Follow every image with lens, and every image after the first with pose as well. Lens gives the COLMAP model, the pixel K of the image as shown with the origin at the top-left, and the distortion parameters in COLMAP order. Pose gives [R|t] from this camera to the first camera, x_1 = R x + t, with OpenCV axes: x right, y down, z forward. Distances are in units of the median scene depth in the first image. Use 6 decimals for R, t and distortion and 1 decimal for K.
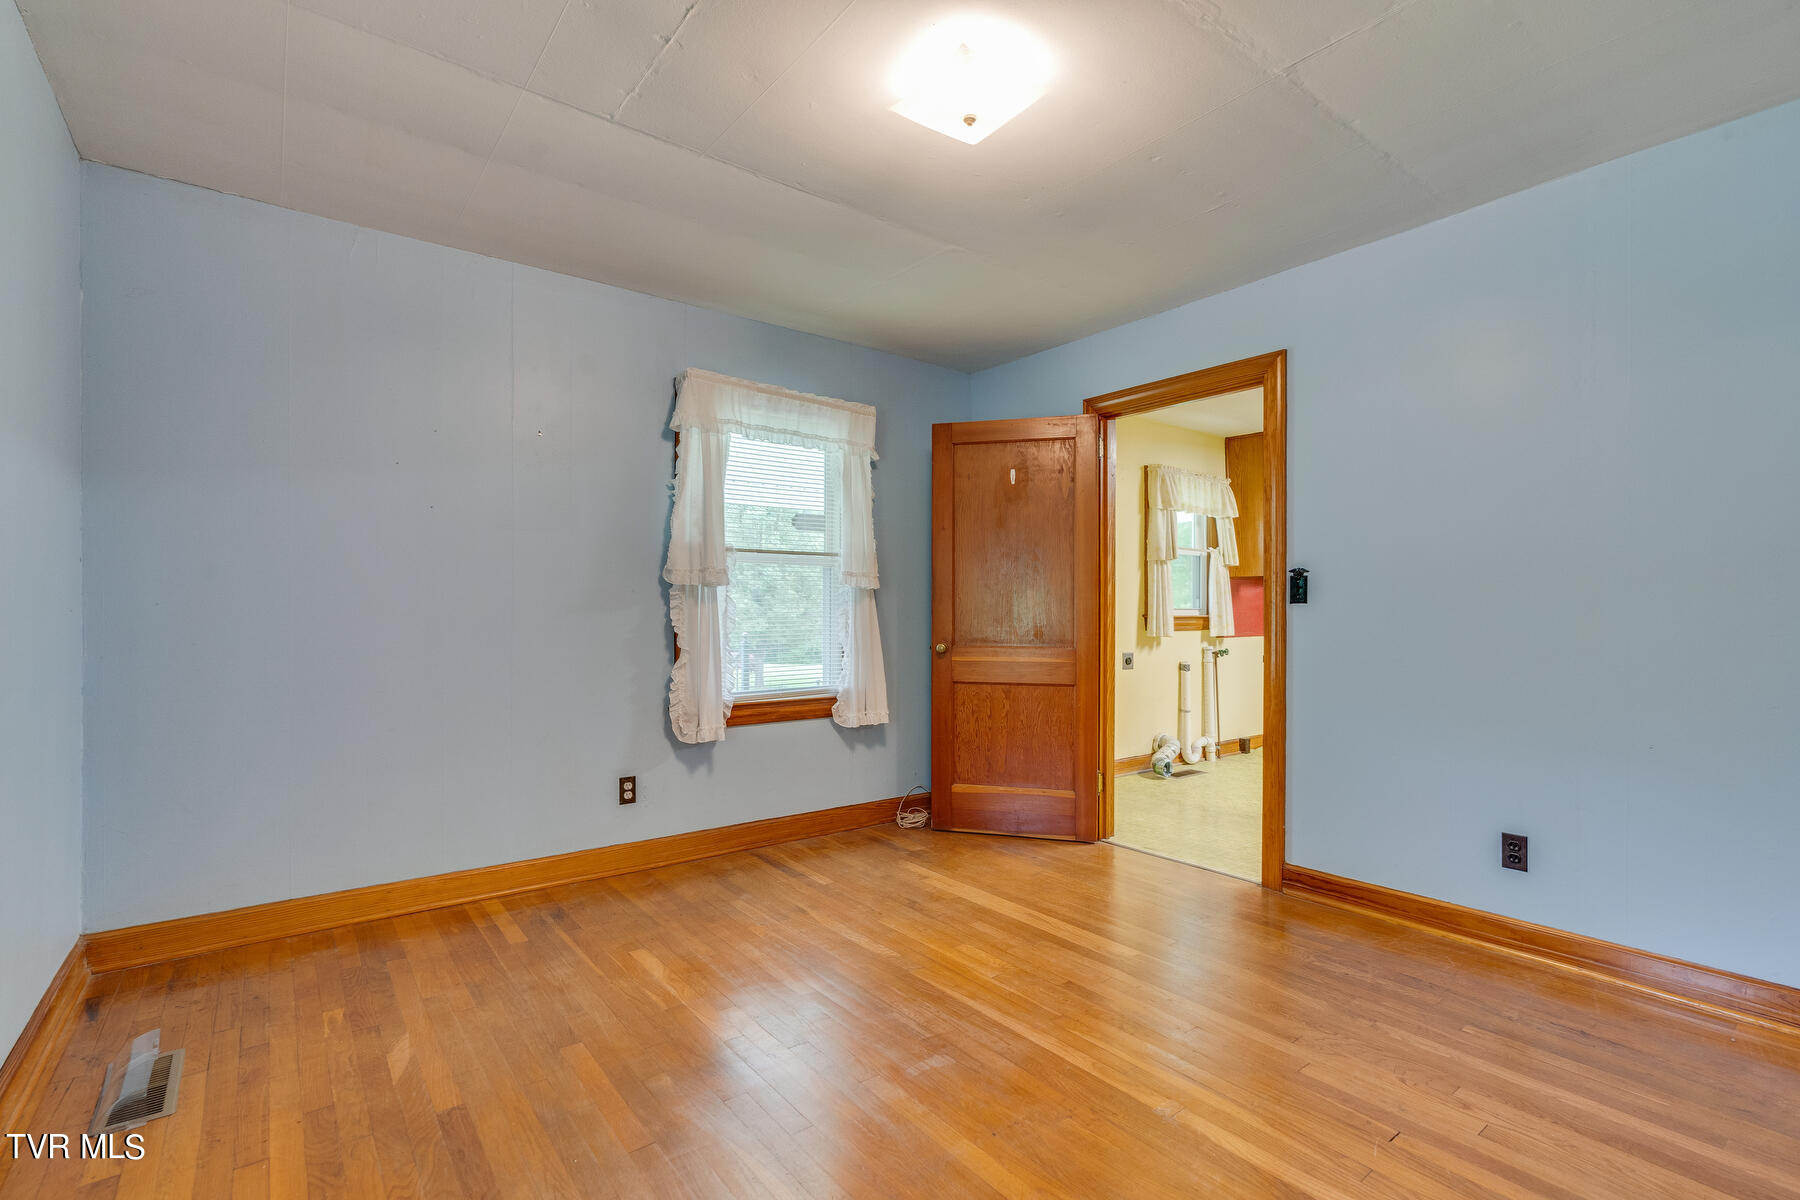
lens RADIAL K [[827.7, 0, 889.8], [0, 827.7, 613.3], [0, 0, 1]] dist [0.000713, 0.000227]
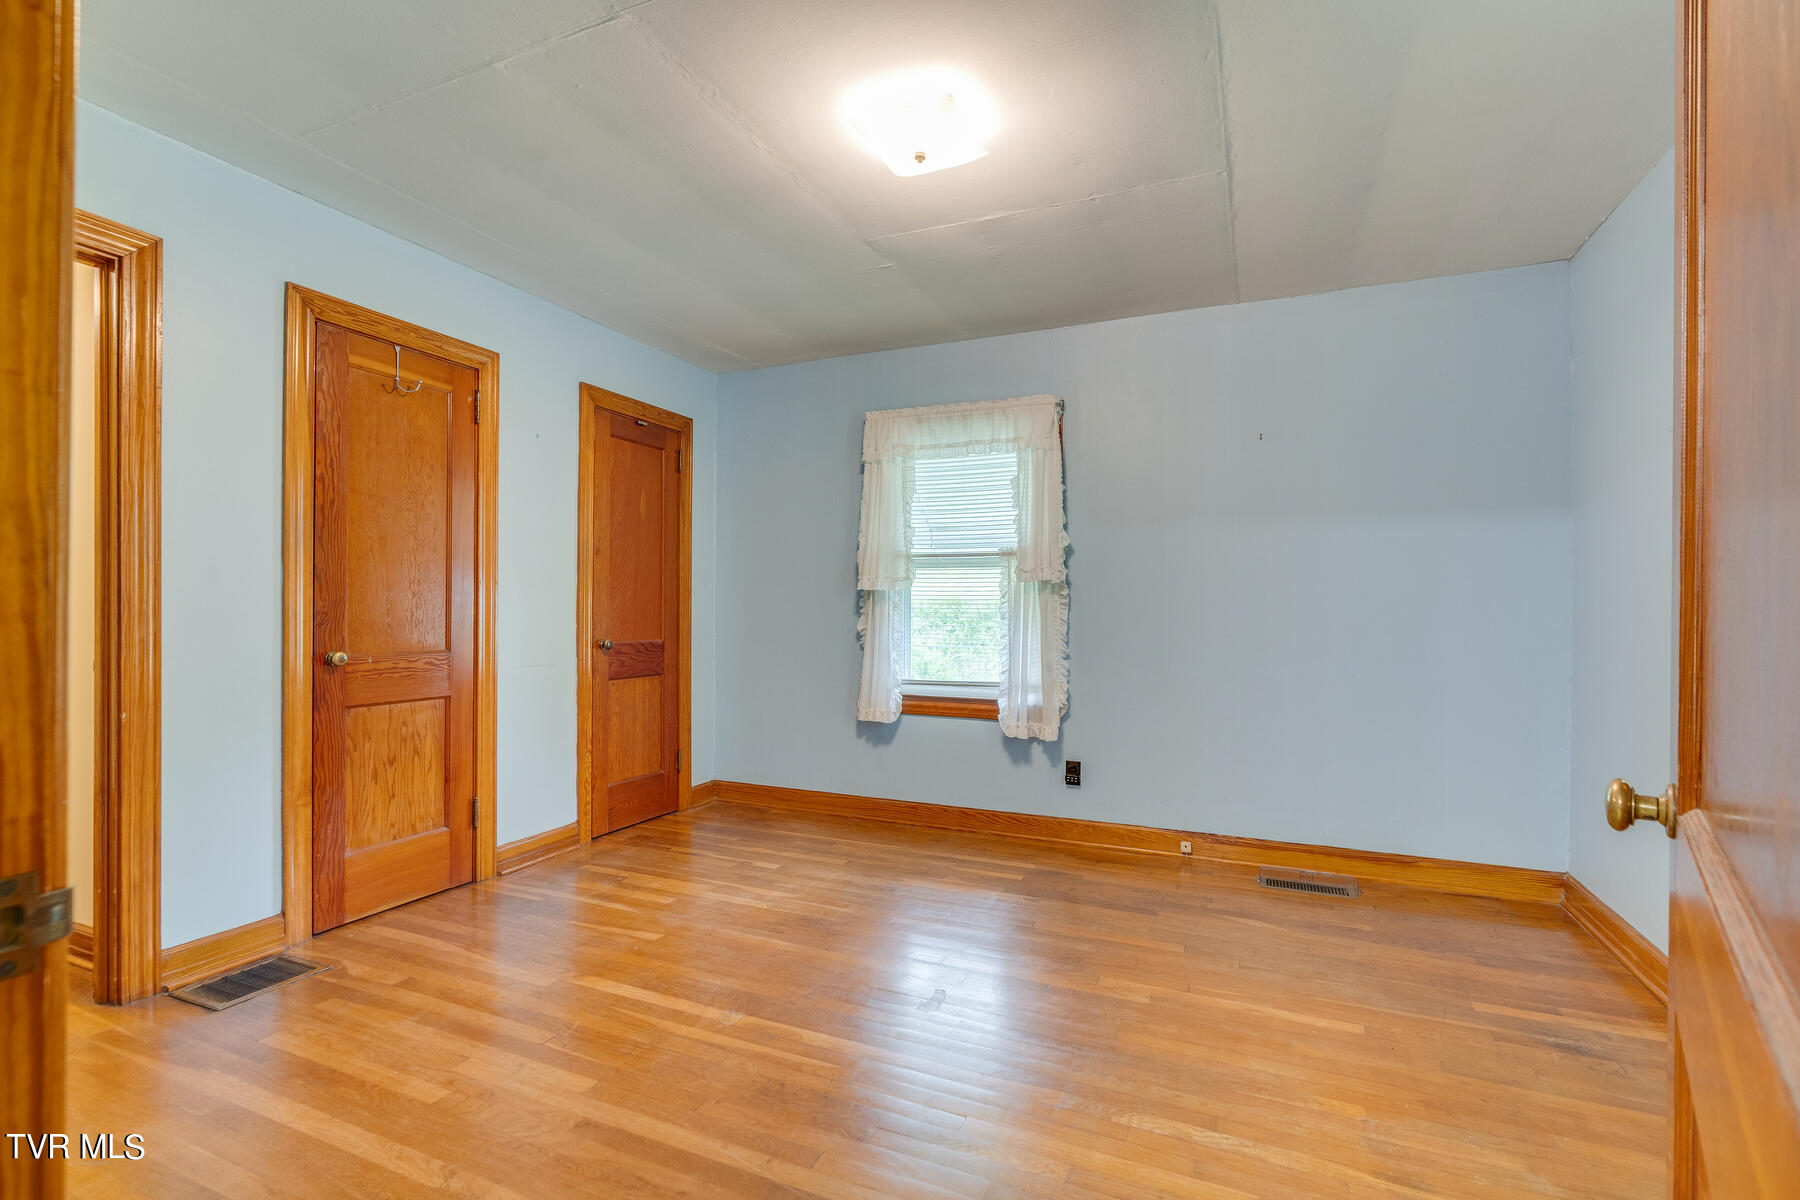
lens RADIAL K [[827.7, 0, 889.8], [0, 827.7, 613.3], [0, 0, 1]] dist [0.000713, 0.000227]
pose [[-0.881676, -0.013151, -0.471672, 0.555755], [-0.015515, 0.999879, 0.001123, 0.007425], [0.471600, 0.008308, -0.881773, 1.690731]]
